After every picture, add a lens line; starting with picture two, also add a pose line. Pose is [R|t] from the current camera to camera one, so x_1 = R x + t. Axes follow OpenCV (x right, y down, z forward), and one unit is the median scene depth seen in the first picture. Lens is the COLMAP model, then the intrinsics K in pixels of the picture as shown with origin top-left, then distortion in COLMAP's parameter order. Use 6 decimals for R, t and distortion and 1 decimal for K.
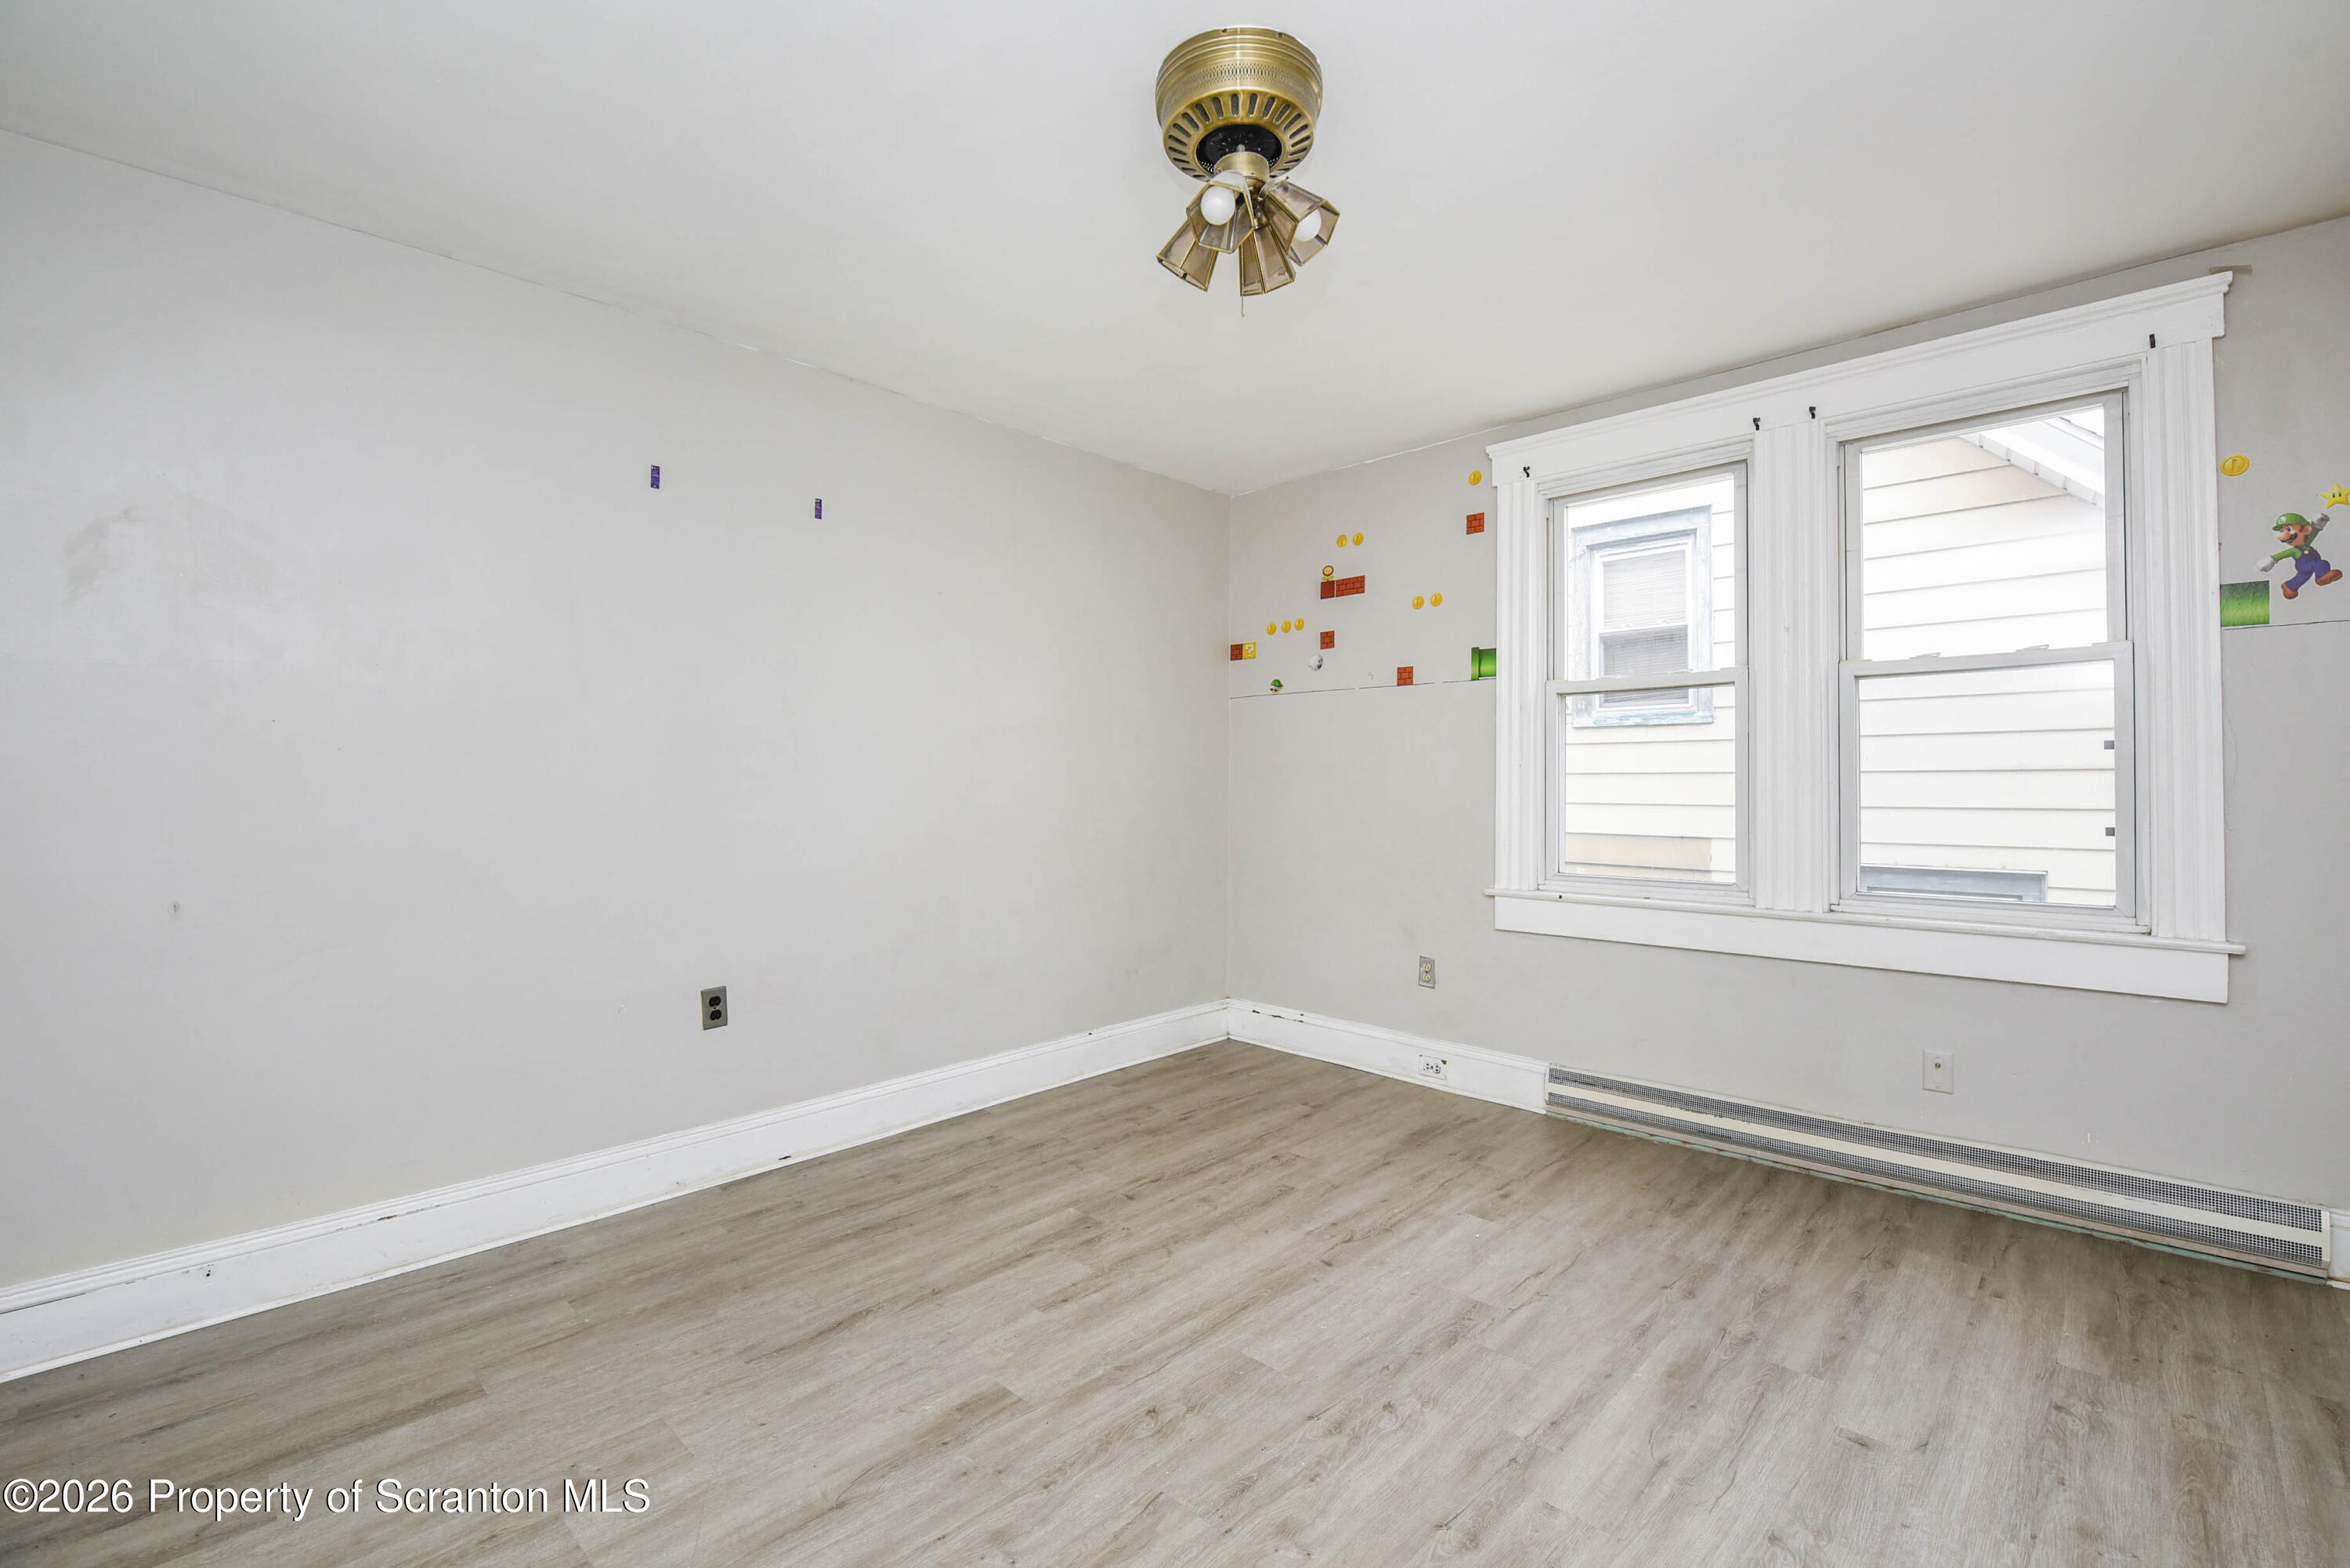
lens RADIAL K [[1013.0, 0, 1174.5], [0, 1013.0, 775.9], [0, 0, 1]] dist [-0.004142, -0.007558]
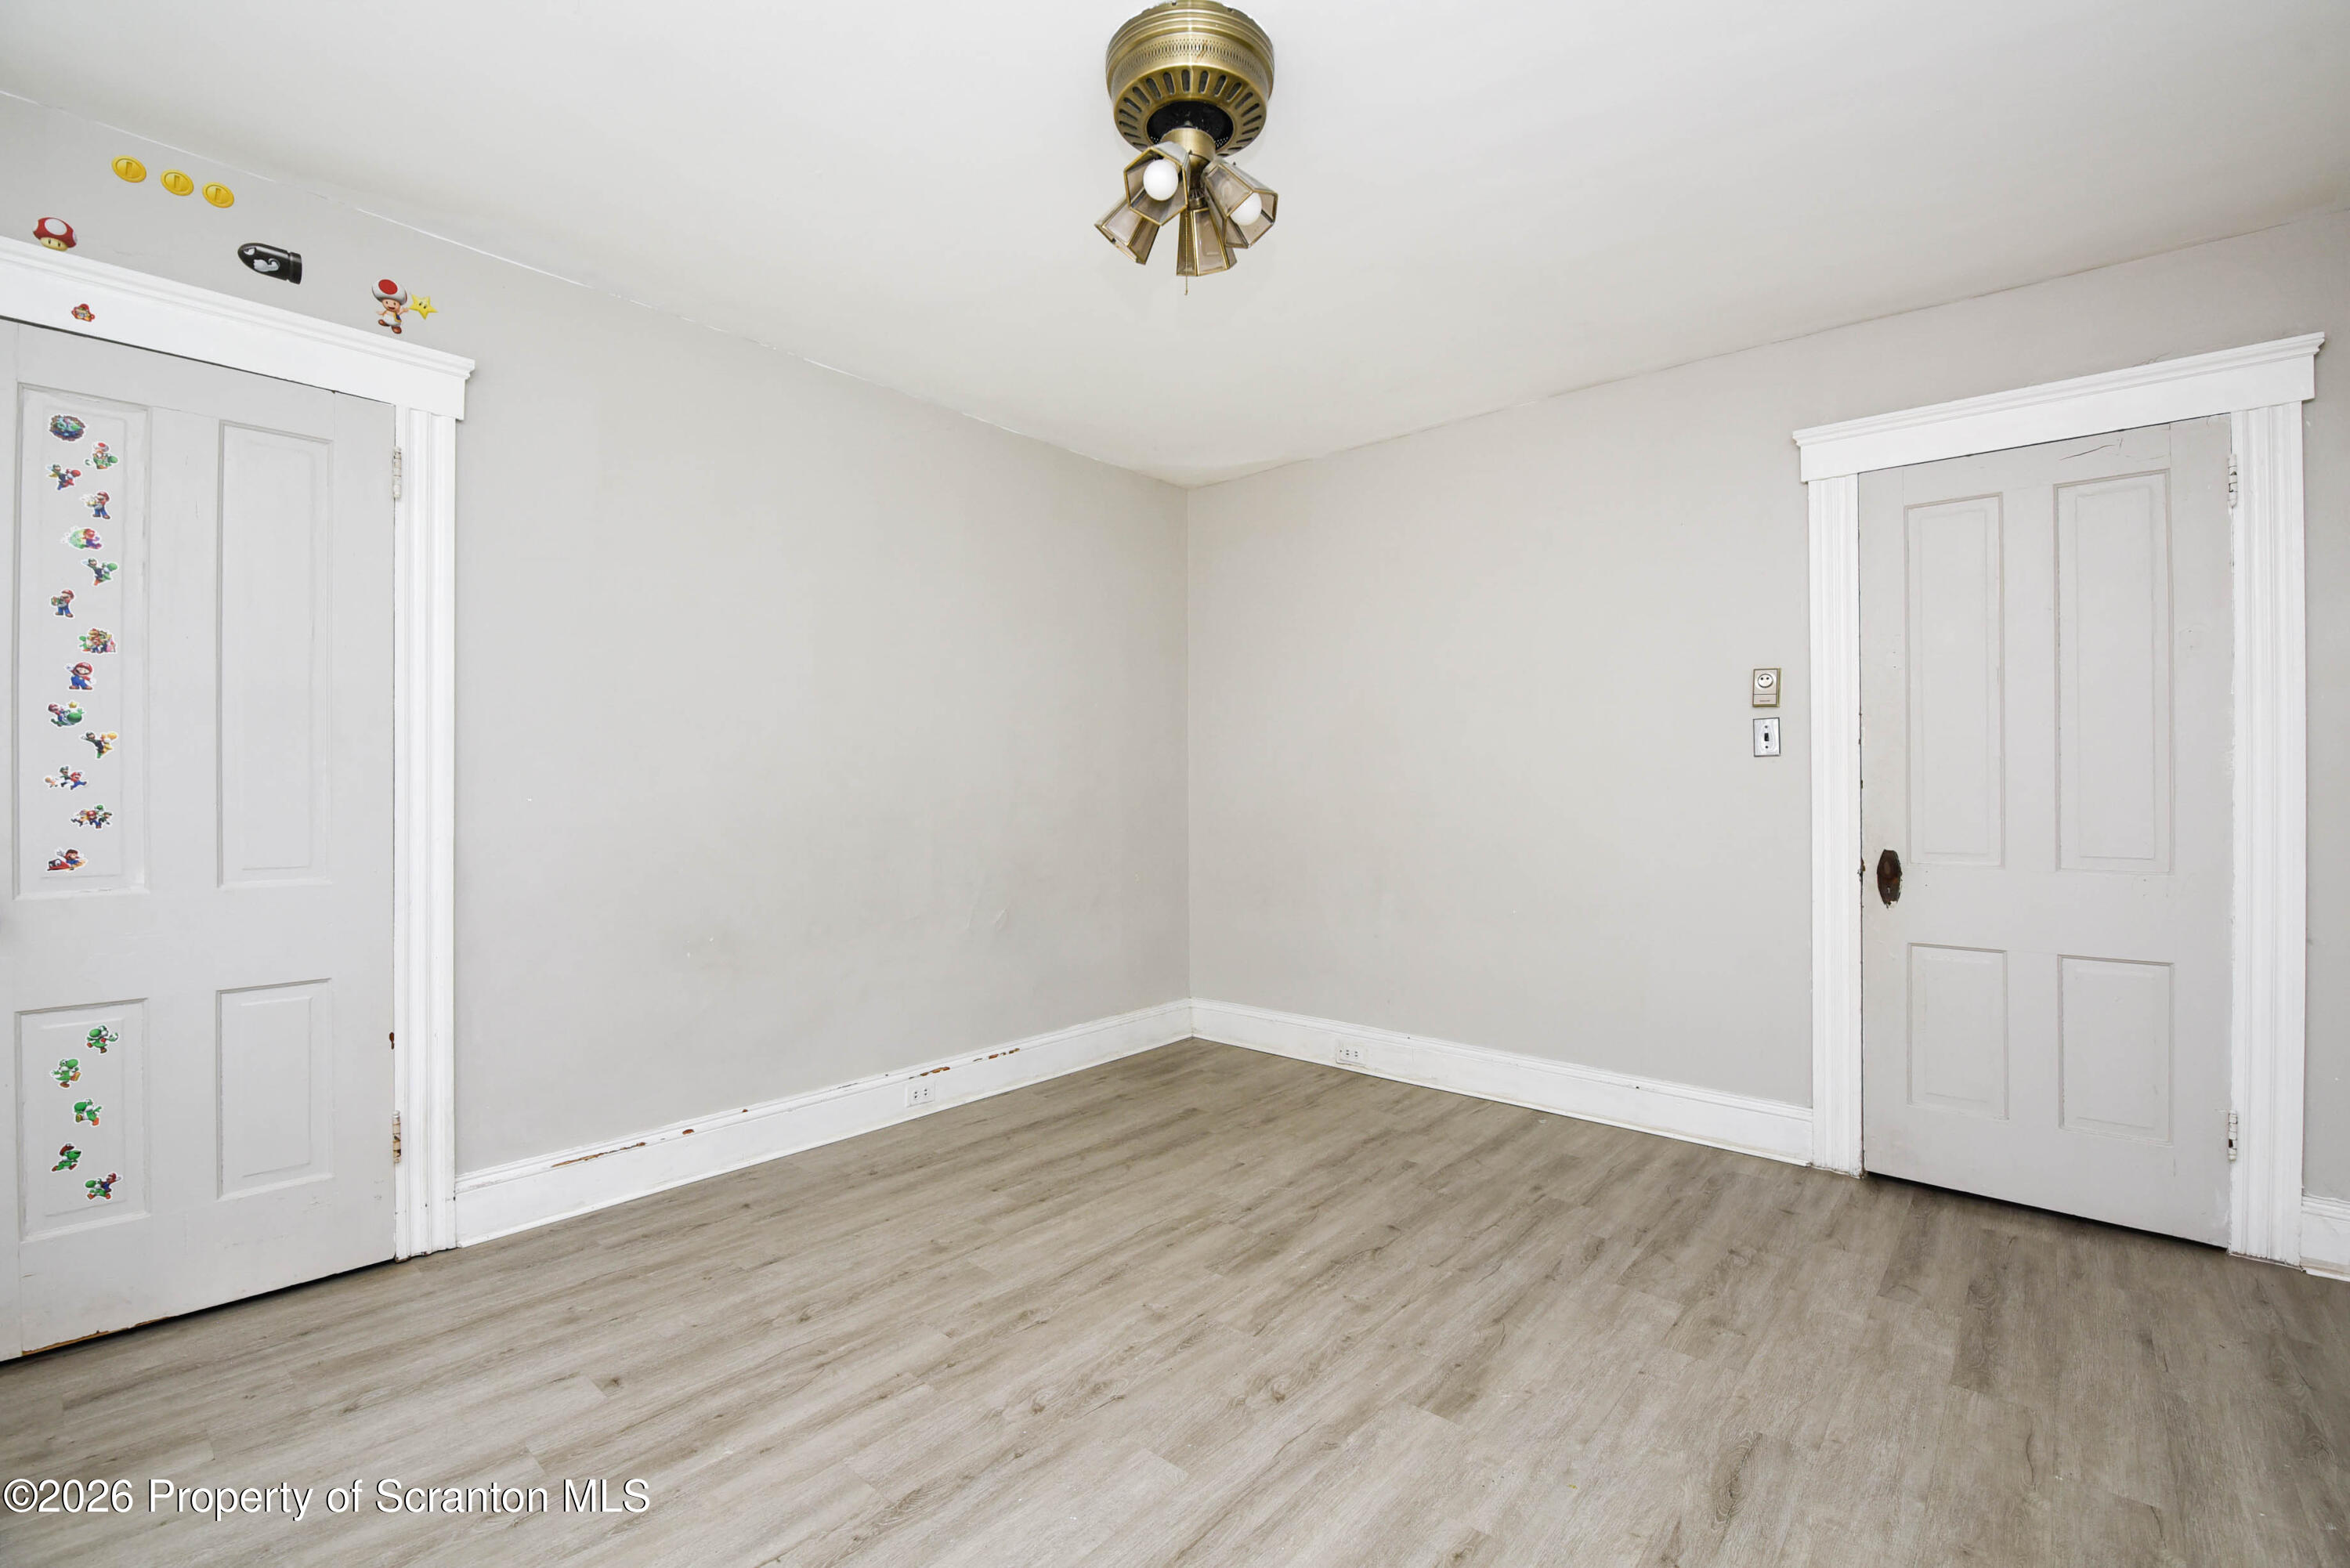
lens RADIAL K [[1013.0, 0, 1183.4], [0, 1013.0, 784.2], [0, 0, 1]] dist [-0.004142, -0.007558]
pose [[-0.998716, 0.001530, -0.050631, 0.088216], [0.002236, 0.999901, -0.013905, 0.028157], [0.050605, -0.014001, -0.998621, 1.448950]]
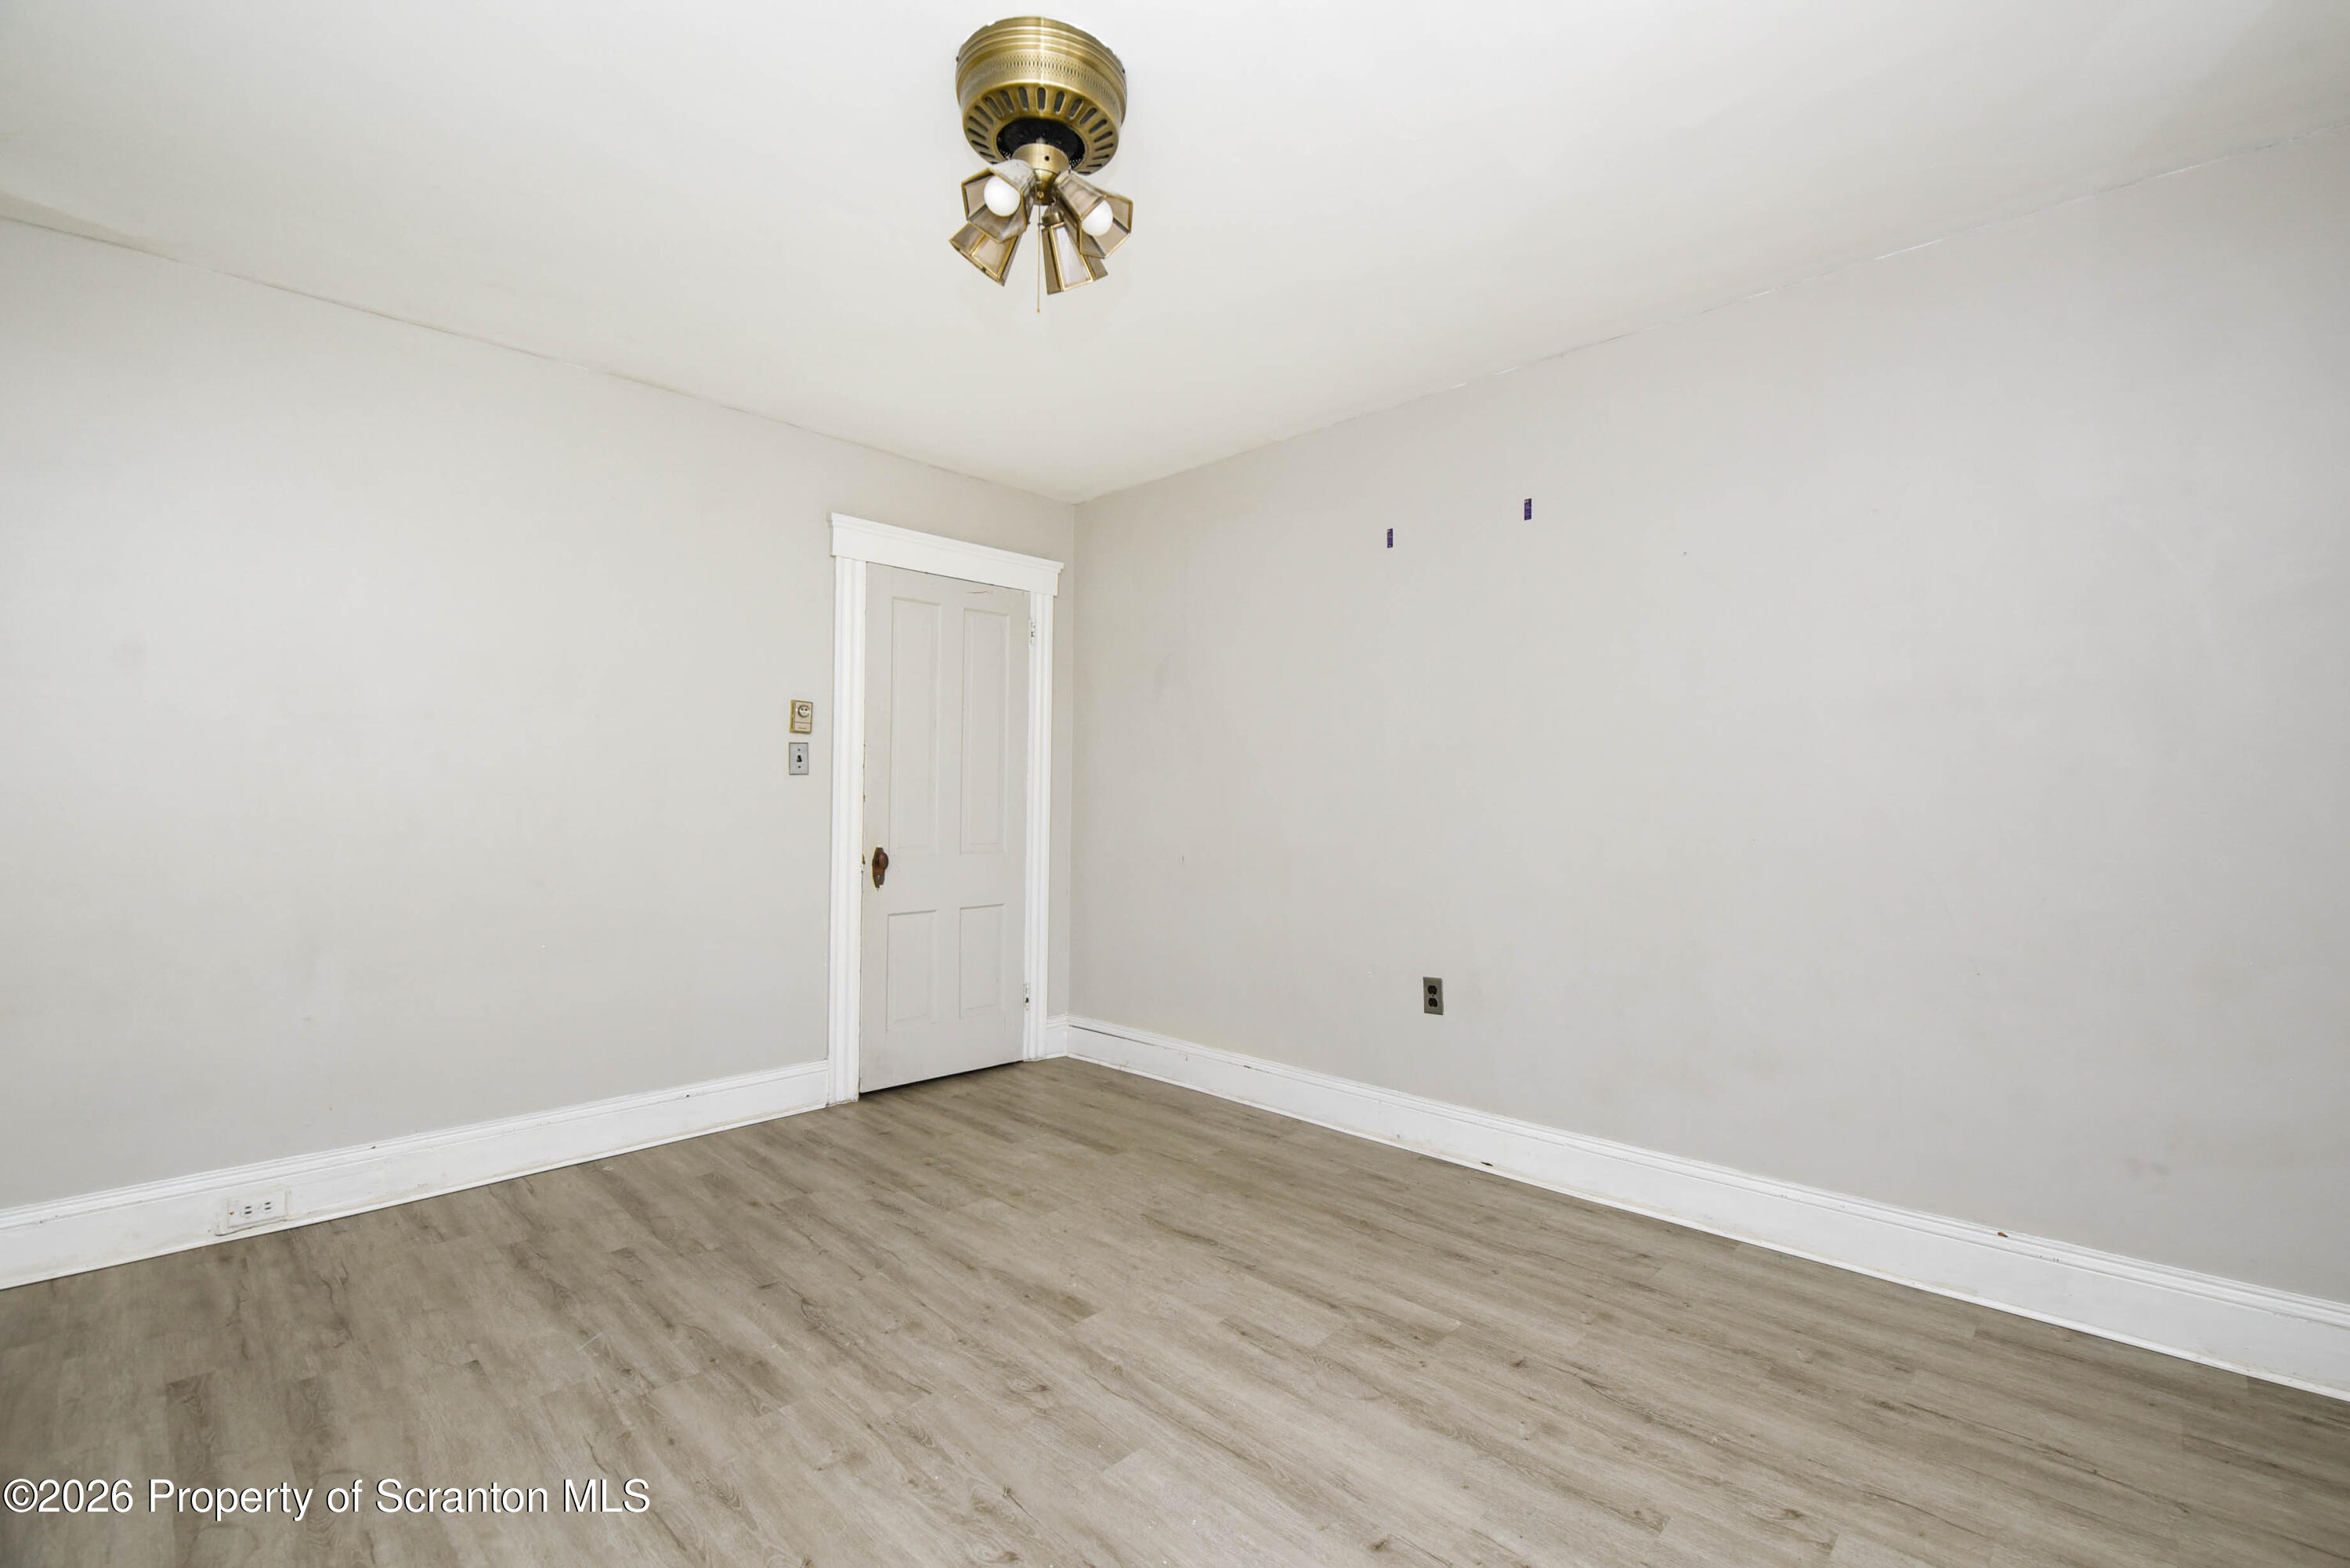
lens RADIAL K [[1013.0, 0, 1181.9], [0, 1013.0, 775.3], [0, 0, 1]] dist [-0.004142, -0.007558]
pose [[-0.004000, -0.015278, -0.999875, 0.755890], [0.002451, 0.999880, -0.015288, 0.004384], [0.999989, -0.002512, -0.003962, 0.834792]]
